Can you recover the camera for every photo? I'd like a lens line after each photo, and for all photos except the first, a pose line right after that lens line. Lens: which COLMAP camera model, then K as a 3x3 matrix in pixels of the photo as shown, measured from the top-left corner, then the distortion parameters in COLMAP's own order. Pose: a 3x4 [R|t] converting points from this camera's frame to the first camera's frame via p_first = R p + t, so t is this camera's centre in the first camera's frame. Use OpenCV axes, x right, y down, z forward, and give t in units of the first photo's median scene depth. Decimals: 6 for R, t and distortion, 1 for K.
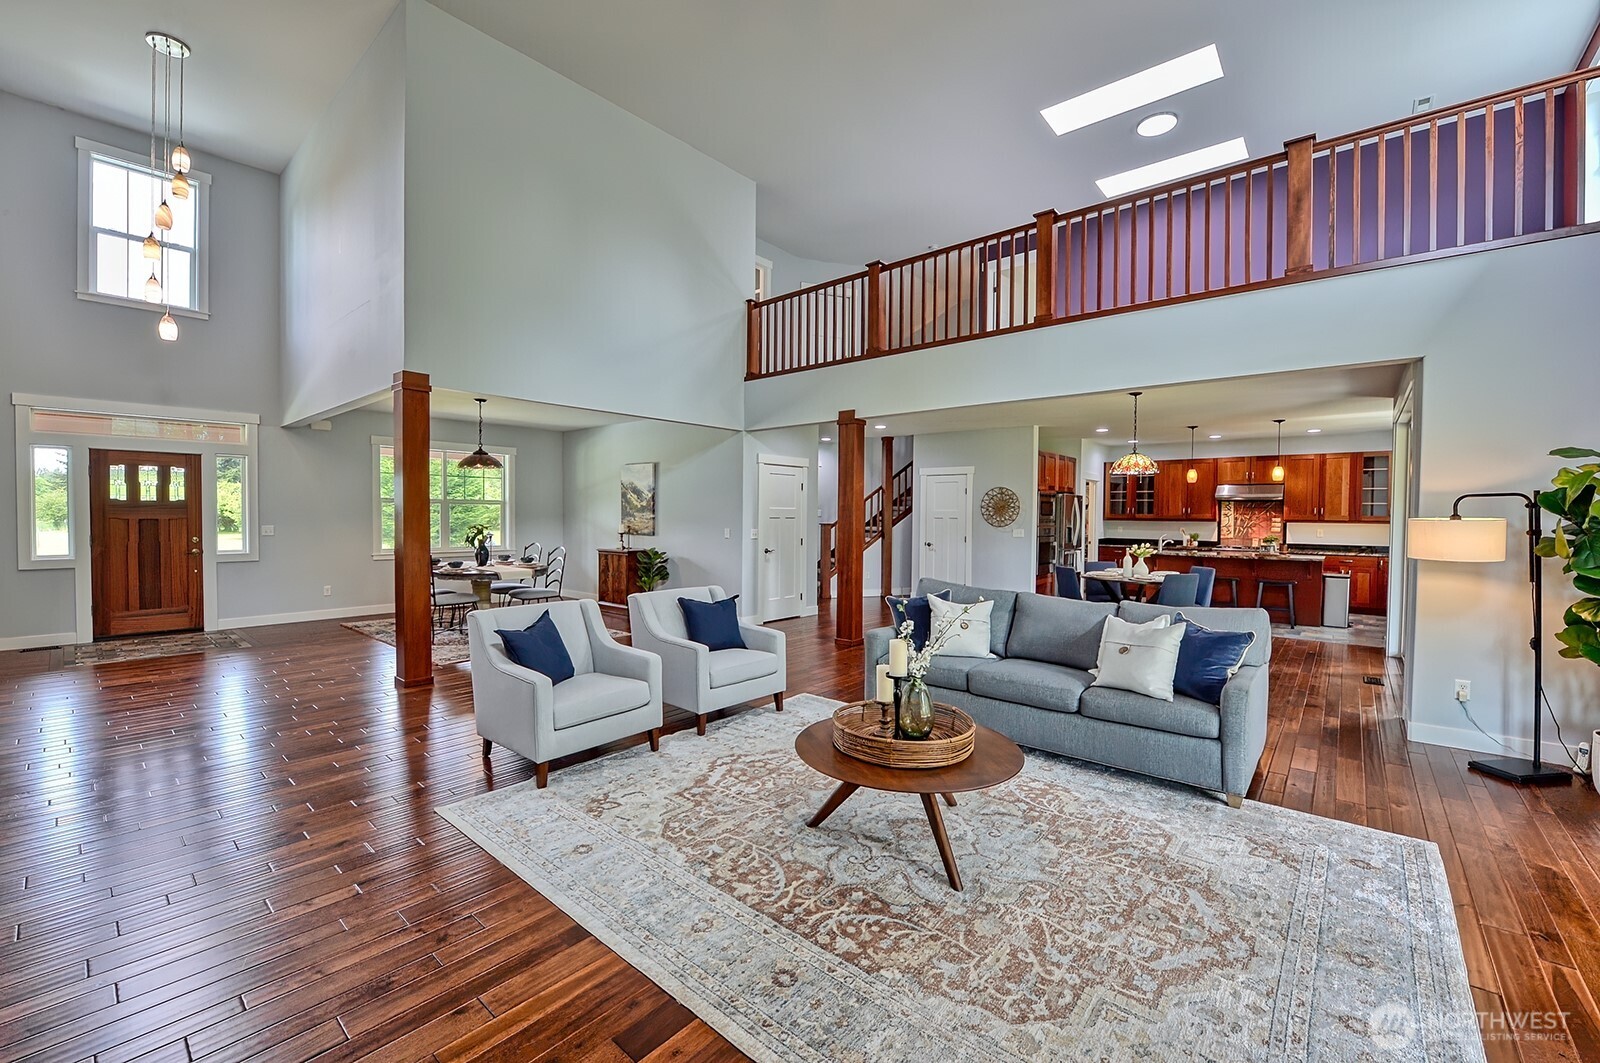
lens RADIAL K [[651.5, 0, 800.0], [0, 651.5, 531.5], [0, 0, 1]] dist [-0.029824, -0.000198]
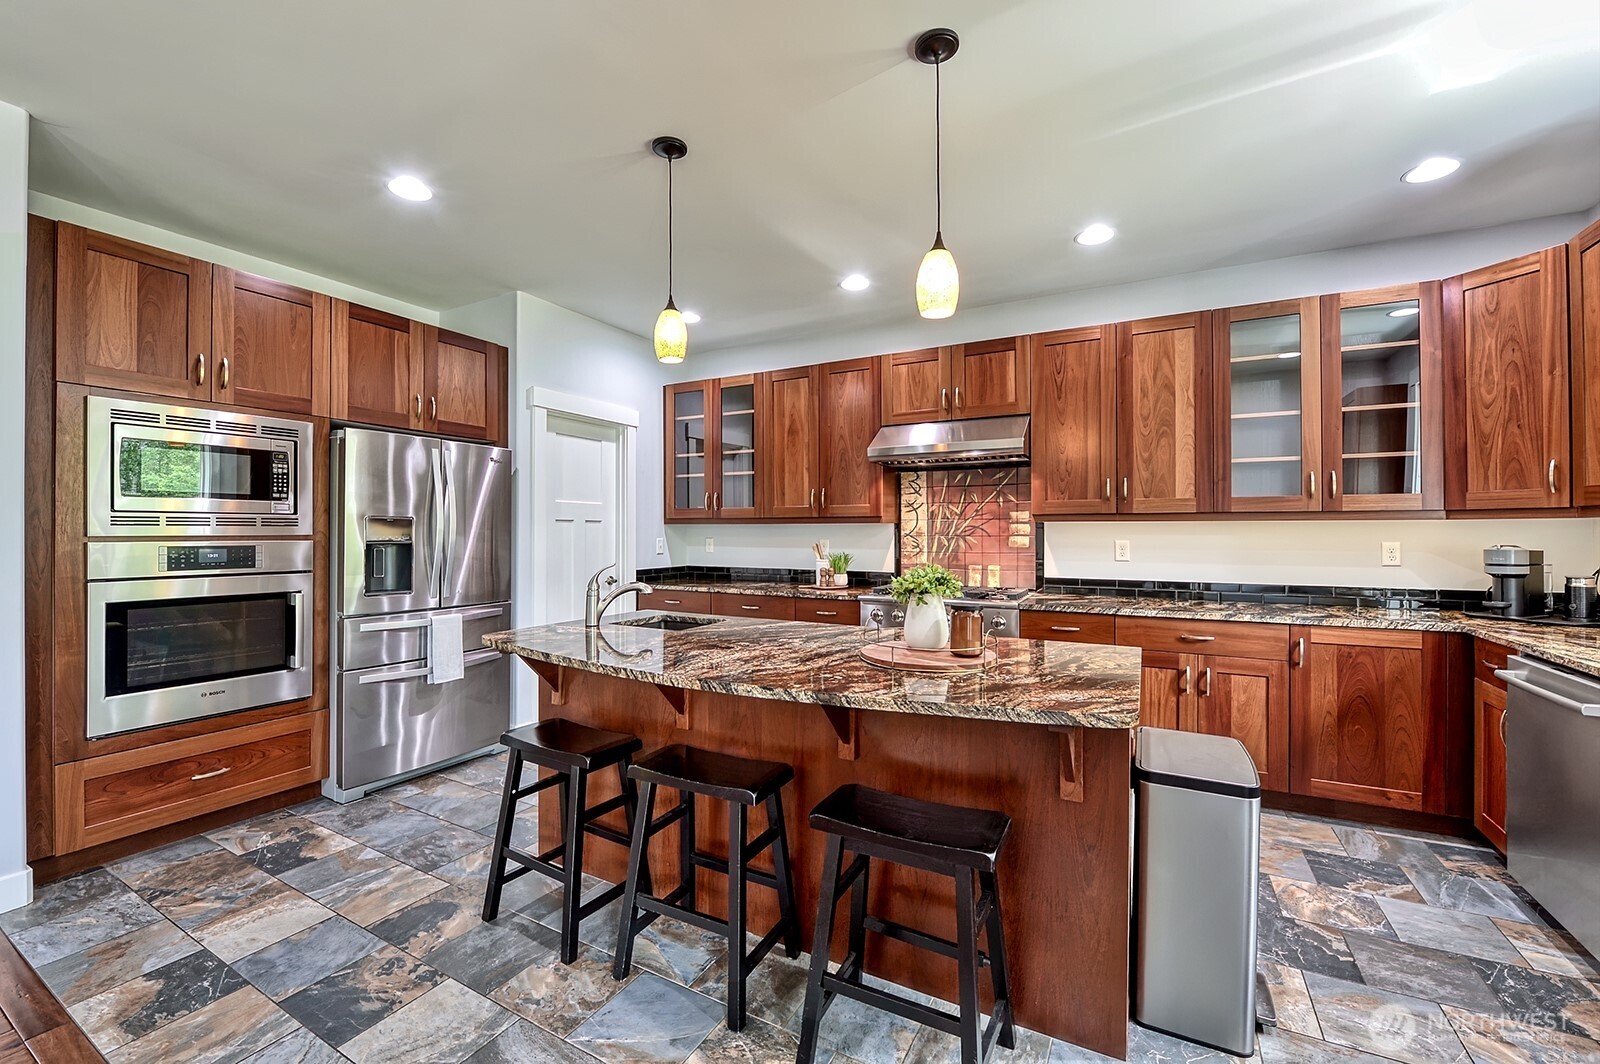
lens RADIAL K [[651.5, 0, 800.0], [0, 651.5, 532.0], [0, 0, 1]] dist [-0.029824, -0.000198]
pose [[0.976451, -0.005181, 0.215679, 0.513757], [0.011478, 0.999543, -0.027957, 0.000755], [-0.215435, 0.029774, 0.976064, 0.628414]]
